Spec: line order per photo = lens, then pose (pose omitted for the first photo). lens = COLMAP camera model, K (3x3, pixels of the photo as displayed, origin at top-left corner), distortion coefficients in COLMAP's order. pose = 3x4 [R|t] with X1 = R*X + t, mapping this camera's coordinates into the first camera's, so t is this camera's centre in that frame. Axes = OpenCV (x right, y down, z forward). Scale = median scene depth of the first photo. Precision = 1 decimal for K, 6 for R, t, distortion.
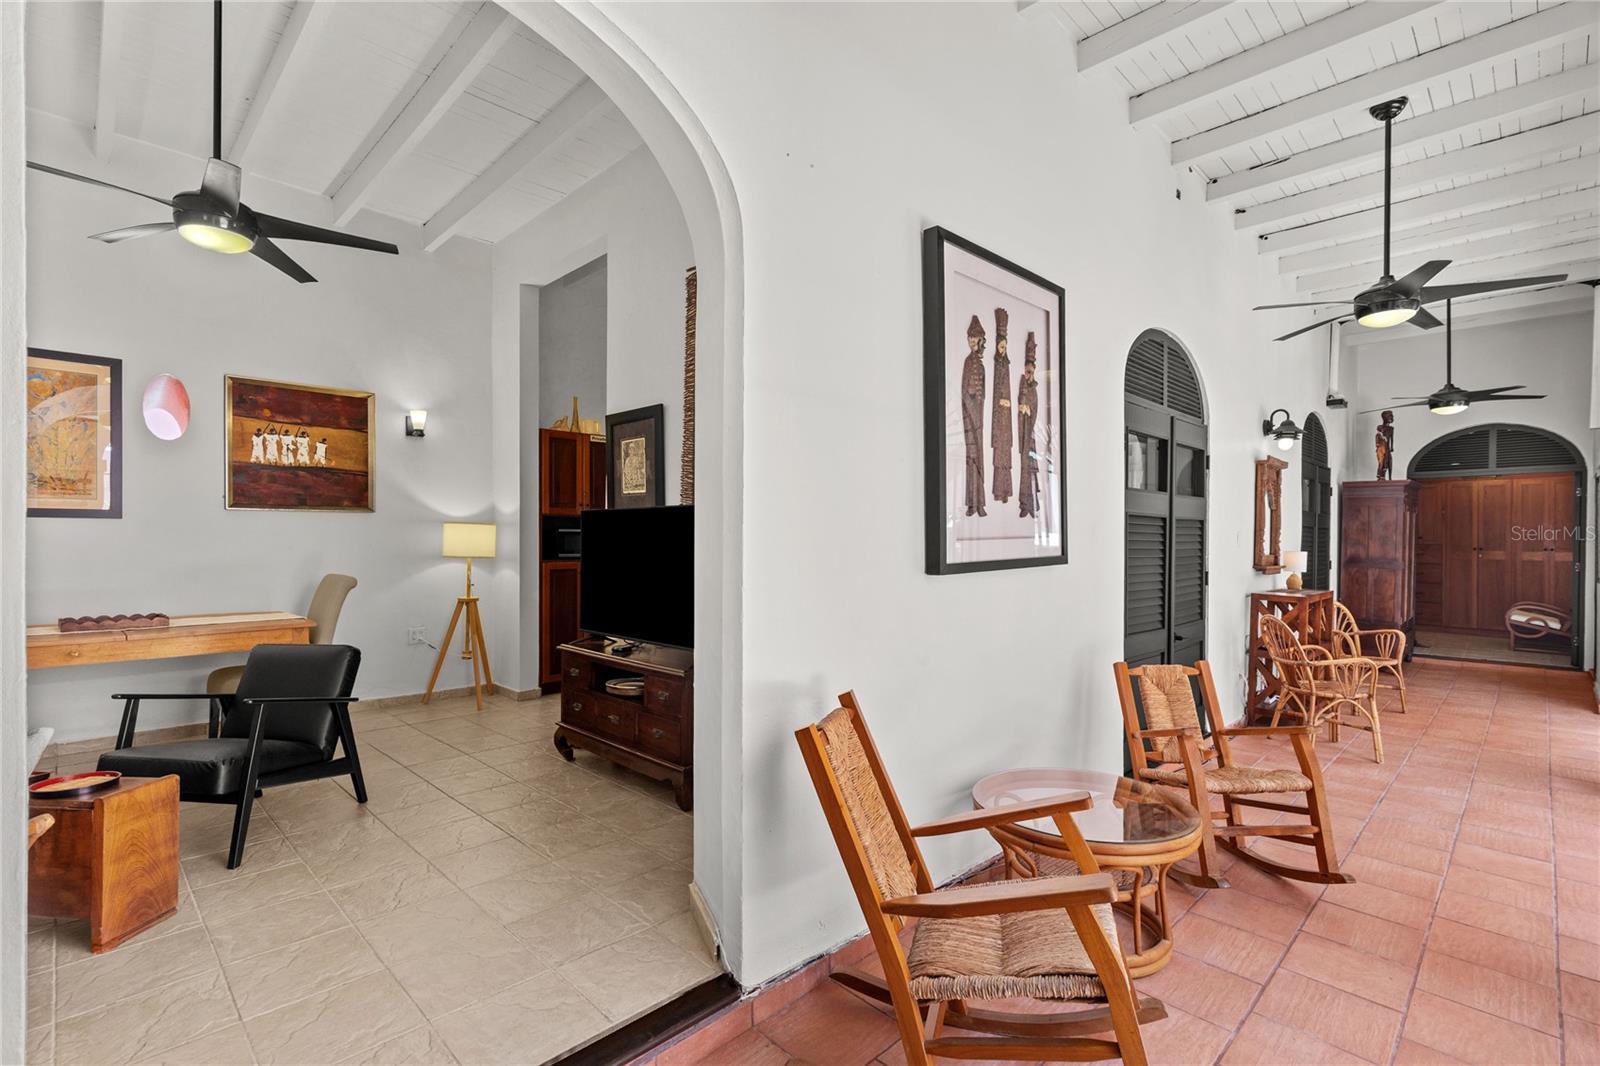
lens RADIAL K [[726.1, 0, 792.9], [0, 726.1, 536.9], [0, 0, 1]] dist [-0.003908, 0.001337]
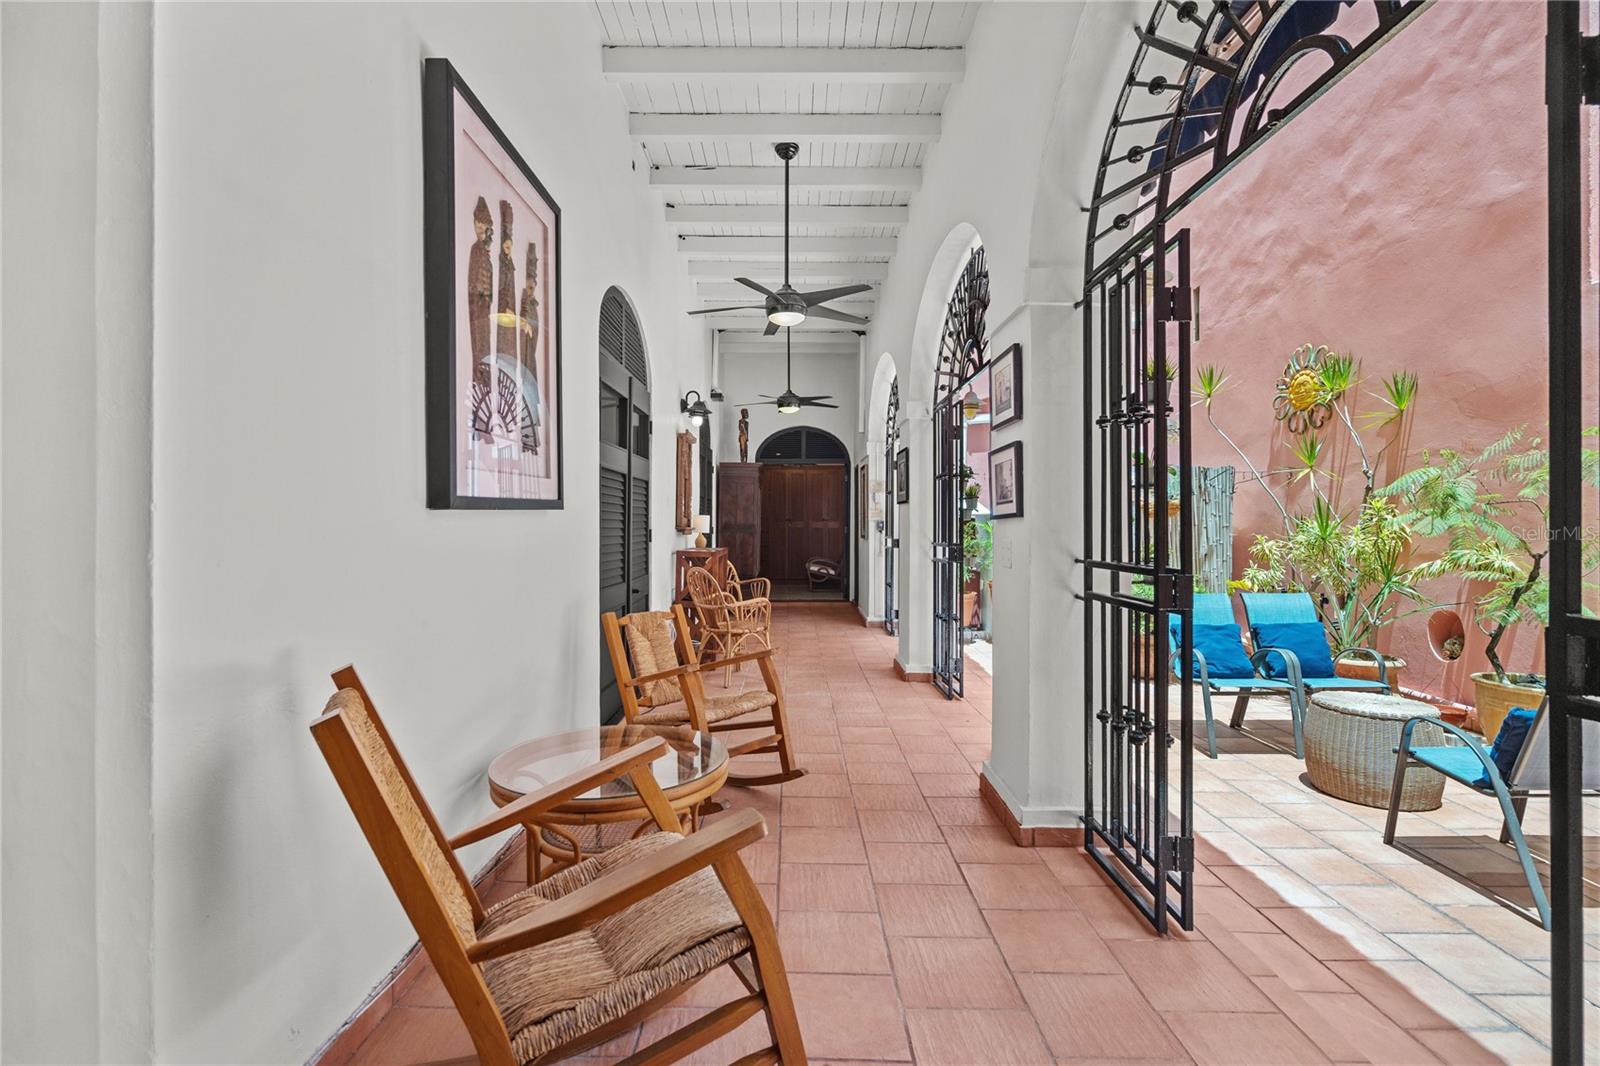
lens RADIAL K [[726.1, 0, 784.8], [0, 726.1, 521.2], [0, 0, 1]] dist [-0.003908, 0.001337]
pose [[0.700671, -0.000160, 0.713485, -0.079651], [-0.000777, 0.999999, 0.000988, 0.050609], [-0.713484, -0.001247, 0.700670, 0.157499]]
